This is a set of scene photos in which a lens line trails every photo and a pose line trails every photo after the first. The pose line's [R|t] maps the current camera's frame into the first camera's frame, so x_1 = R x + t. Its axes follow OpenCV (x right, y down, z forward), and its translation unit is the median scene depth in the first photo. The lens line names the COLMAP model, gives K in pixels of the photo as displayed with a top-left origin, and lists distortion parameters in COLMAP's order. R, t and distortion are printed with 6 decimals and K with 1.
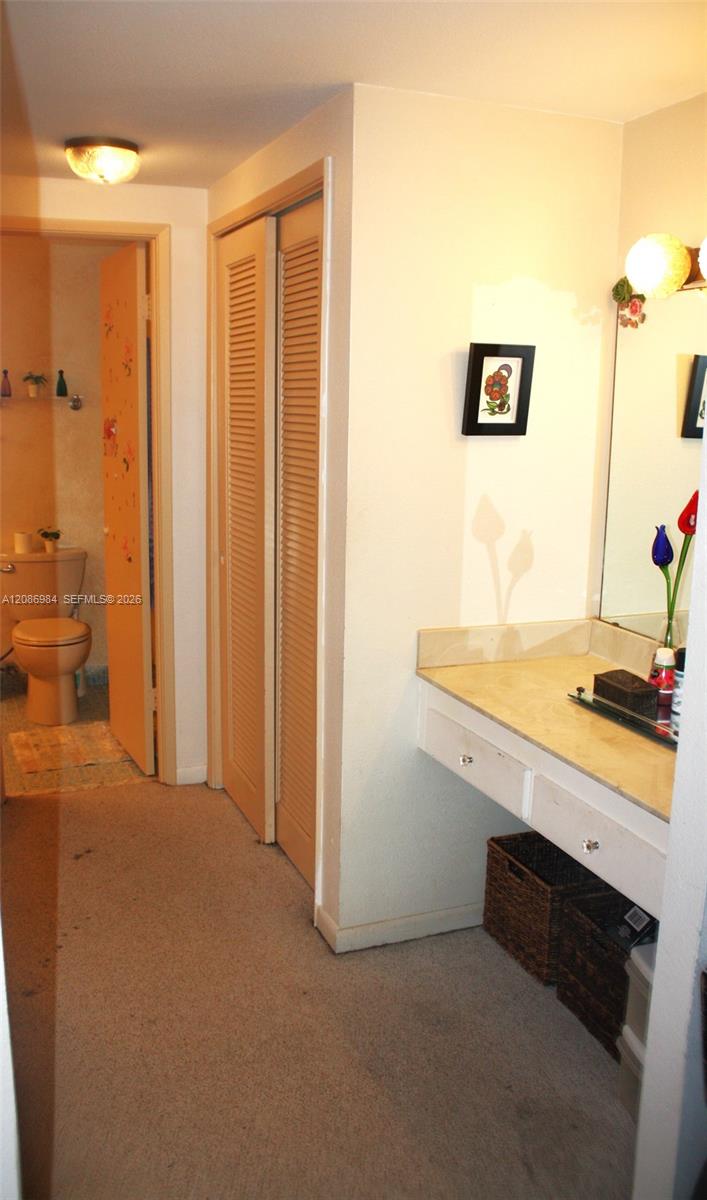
lens RADIAL K [[1094.2, 0, 351.5], [0, 1094.2, 600.4], [0, 0, 1]] dist [-0.015930, -0.006413]
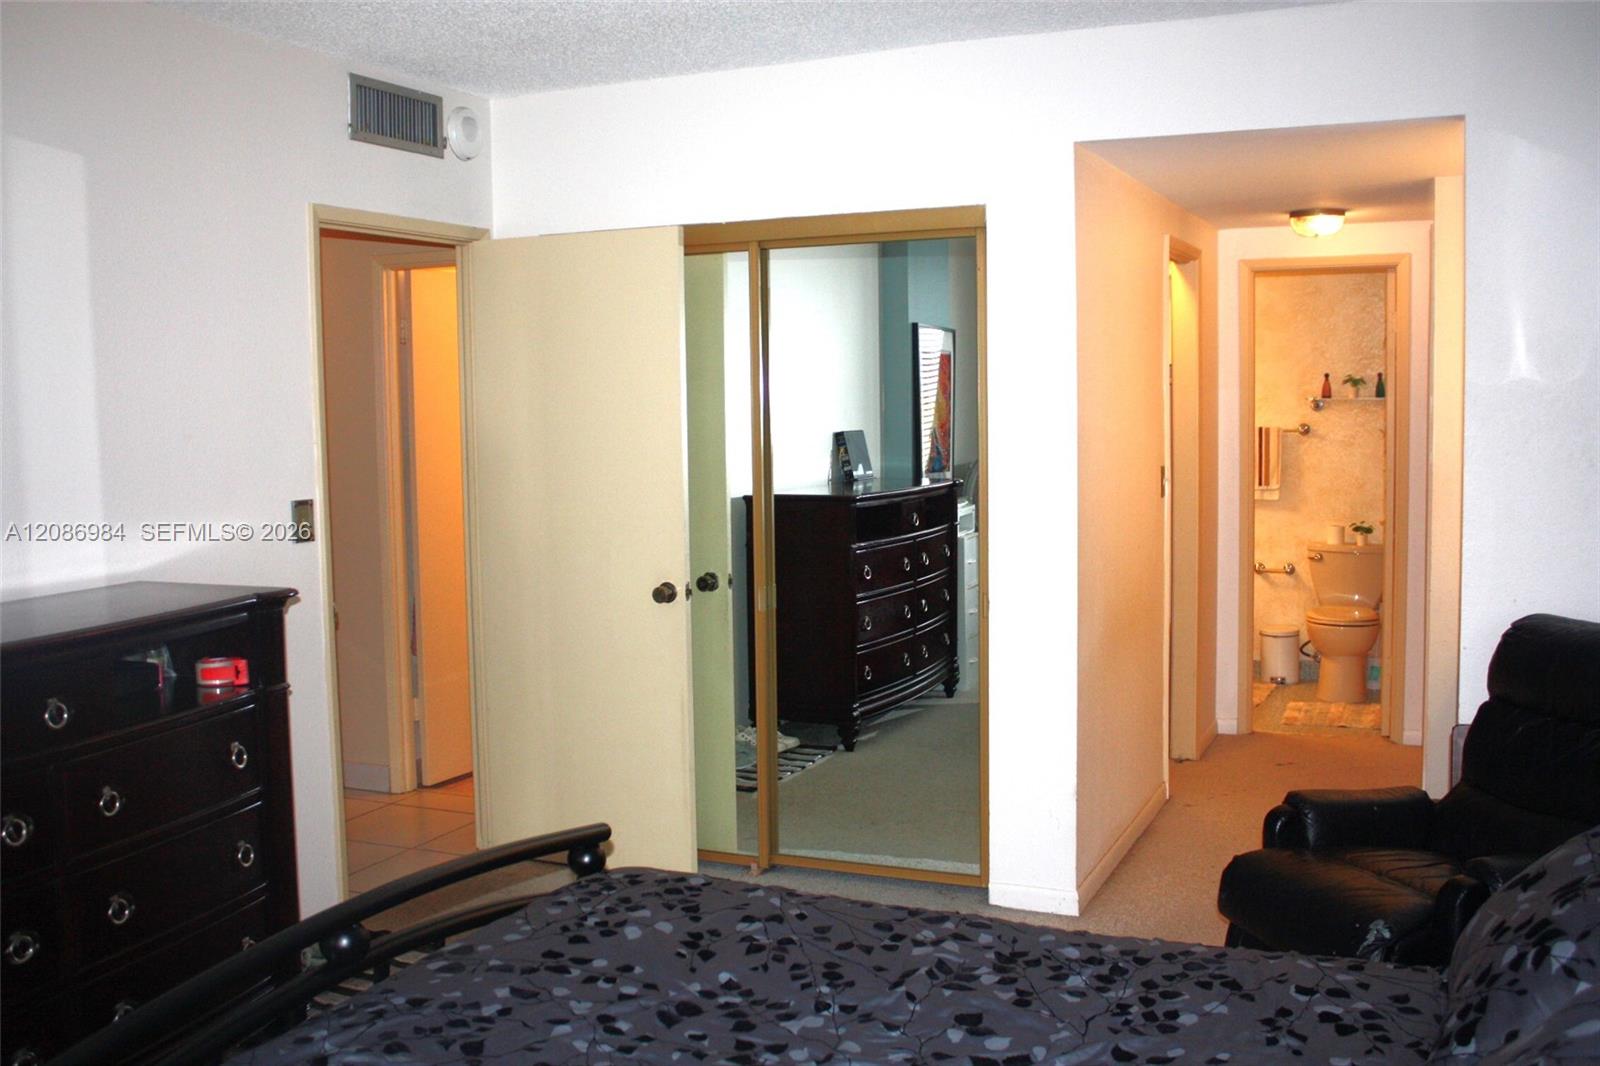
lens RADIAL K [[1552.6, 0, 798.9], [0, 1552.6, 529.6], [0, 0, 1]] dist [-0.104100, 0.000000]
pose [[0.719136, 0.044989, -0.693412, 0.364785], [-0.115582, 0.991745, -0.055525, 0.087053], [0.685189, 0.120076, 0.718399, -0.430765]]
